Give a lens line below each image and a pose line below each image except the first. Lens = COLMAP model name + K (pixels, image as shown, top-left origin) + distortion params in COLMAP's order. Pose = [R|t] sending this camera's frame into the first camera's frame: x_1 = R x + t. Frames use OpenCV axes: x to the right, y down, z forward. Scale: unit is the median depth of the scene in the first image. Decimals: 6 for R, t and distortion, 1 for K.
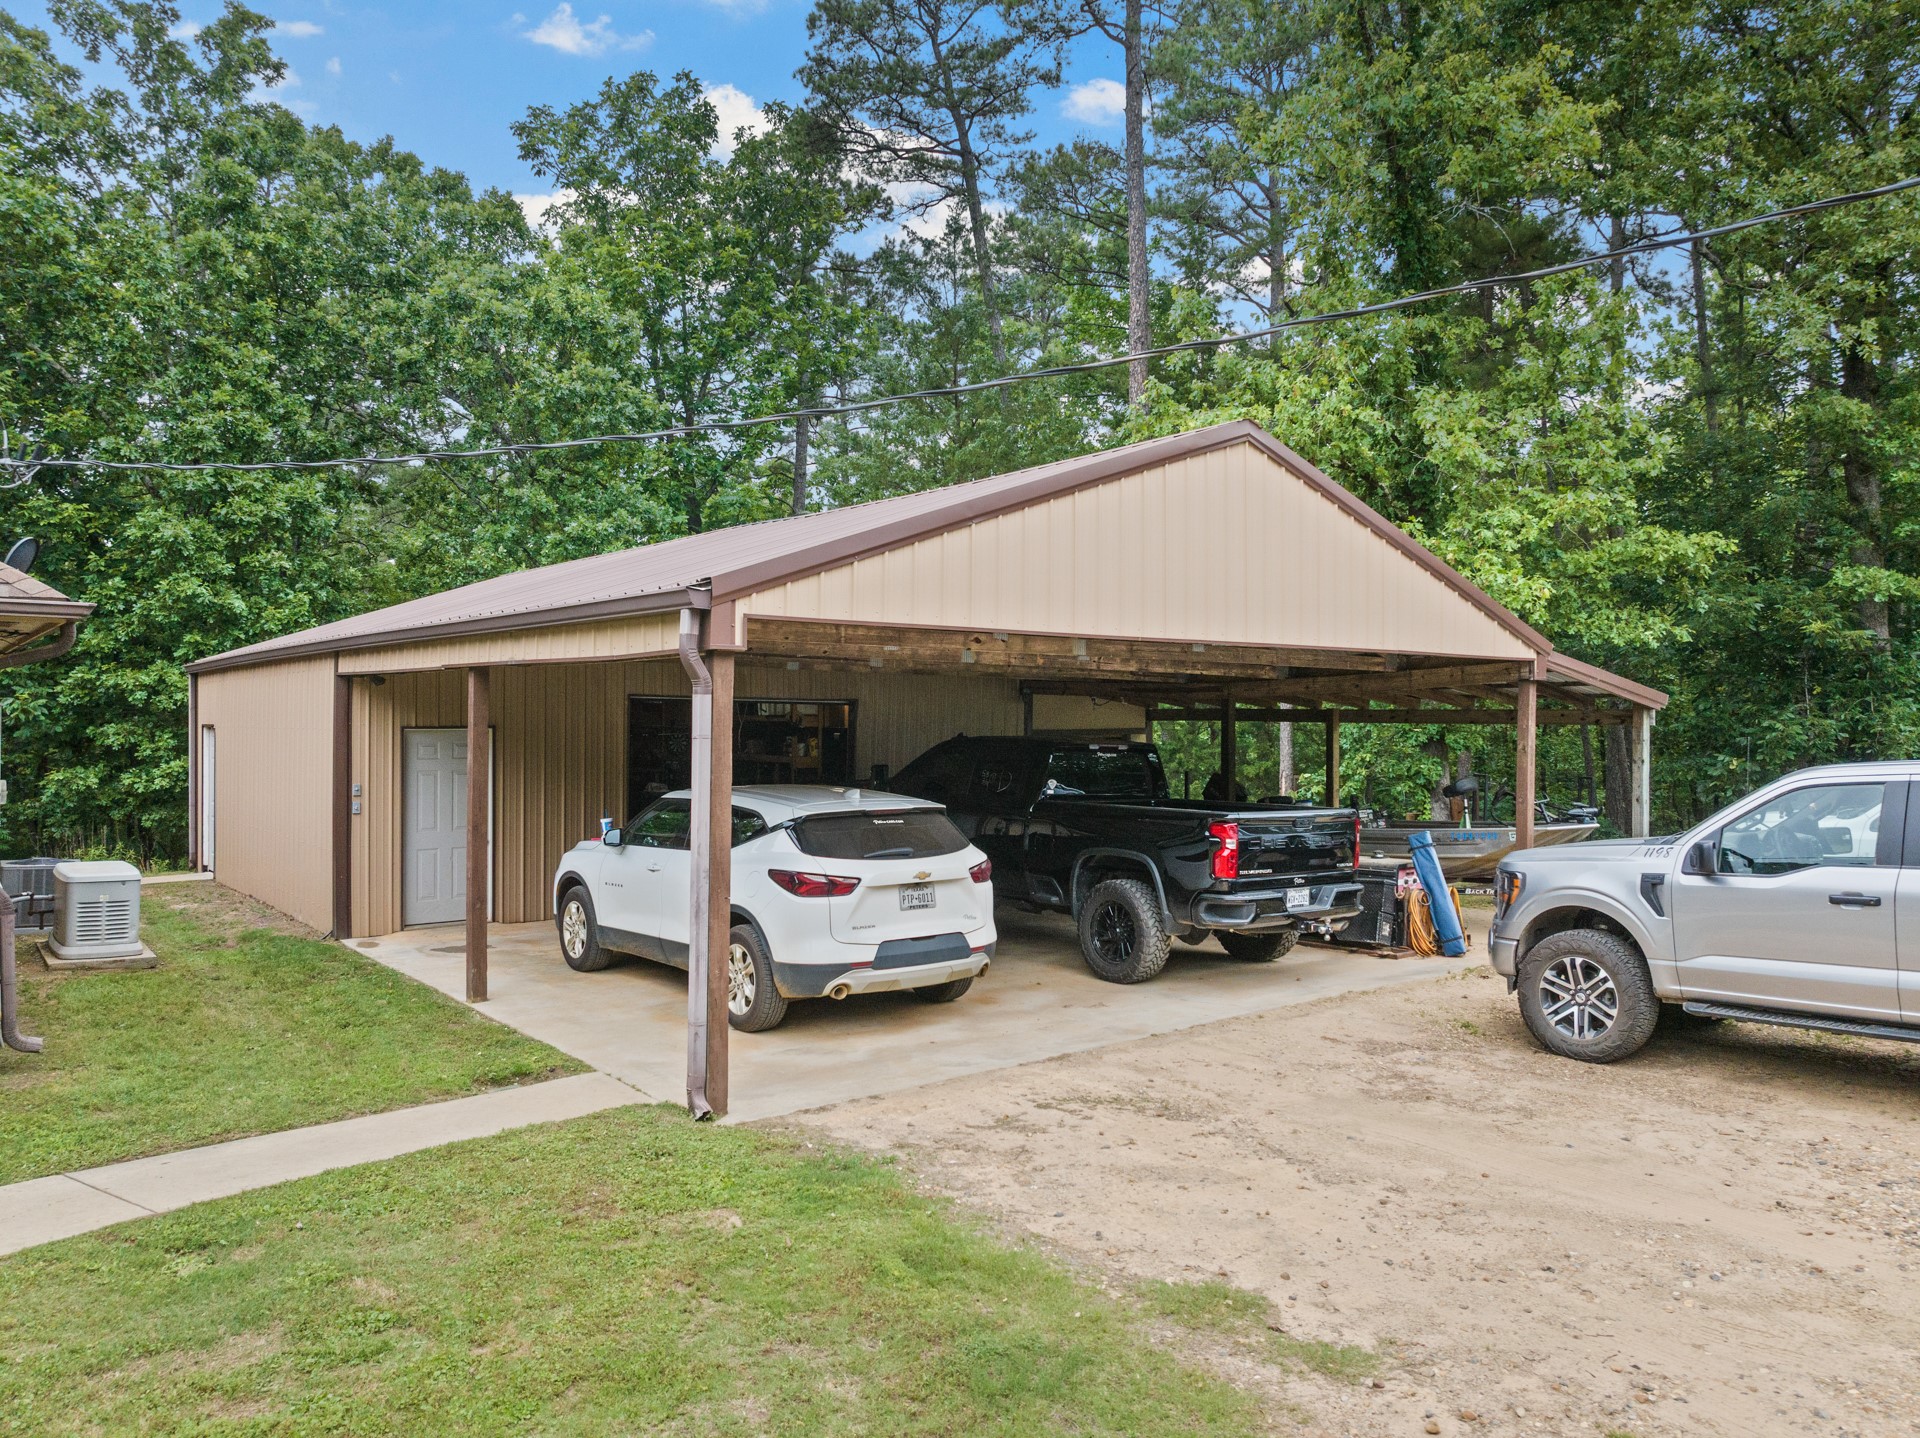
lens RADIAL K [[1360.3, 0, 971.6], [0, 1360.3, 709.8], [0, 0, 1]] dist [-0.049621, 0.012595]
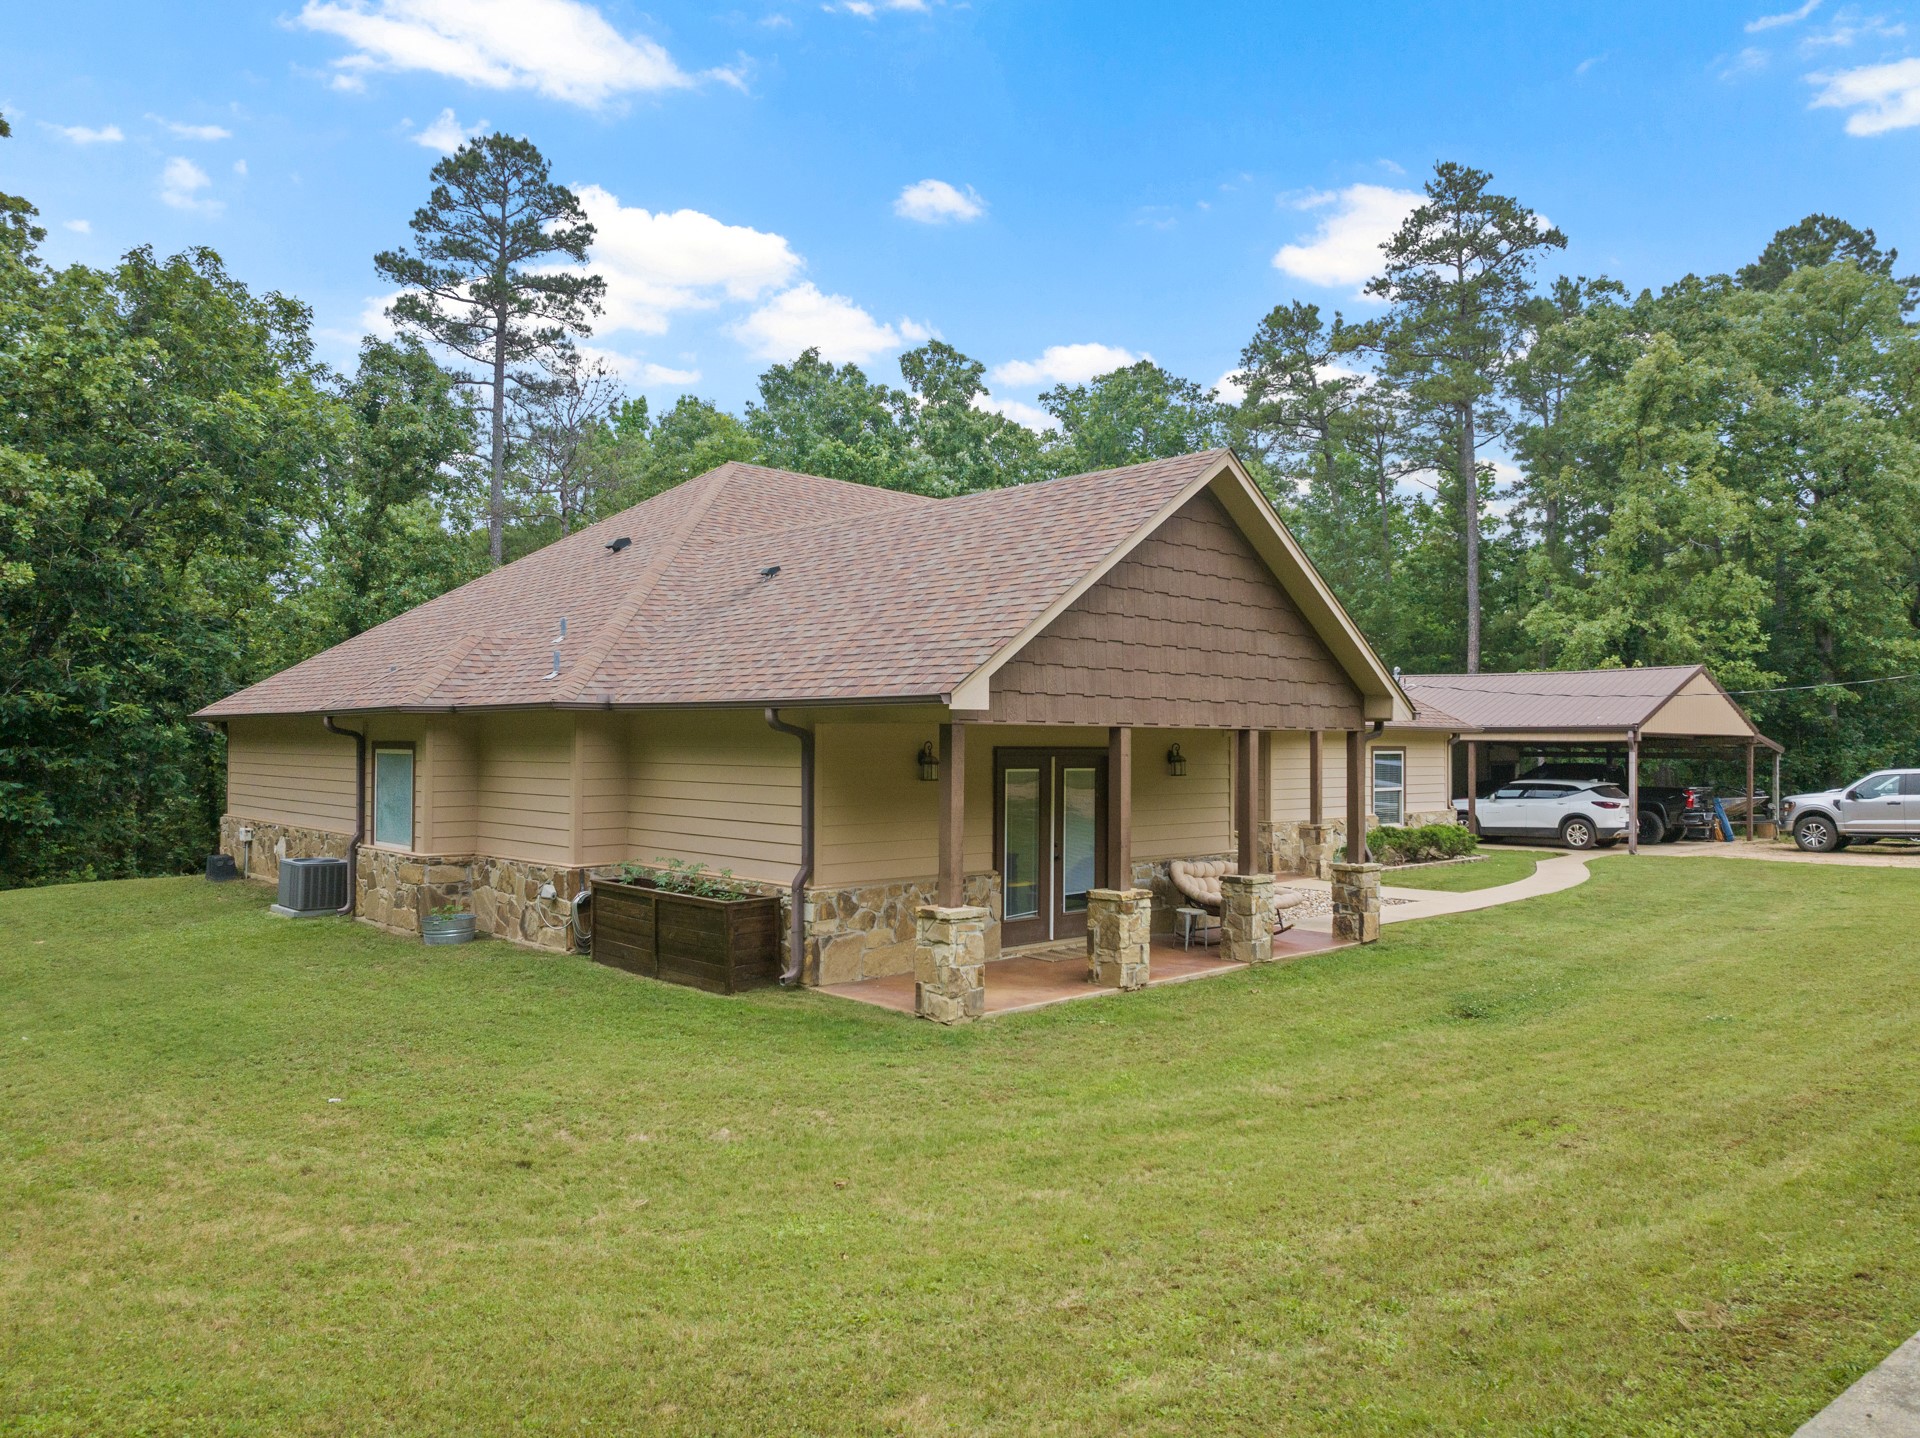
lens RADIAL K [[1360.3, 0, 971.6], [0, 1360.3, 709.8], [0, 0, 1]] dist [-0.049621, 0.012595]
pose [[0.995997, 0.006176, 0.089172, -2.042475], [-0.003740, 0.999616, -0.027459, -0.013368], [-0.089308, 0.027016, 0.995638, -2.279274]]
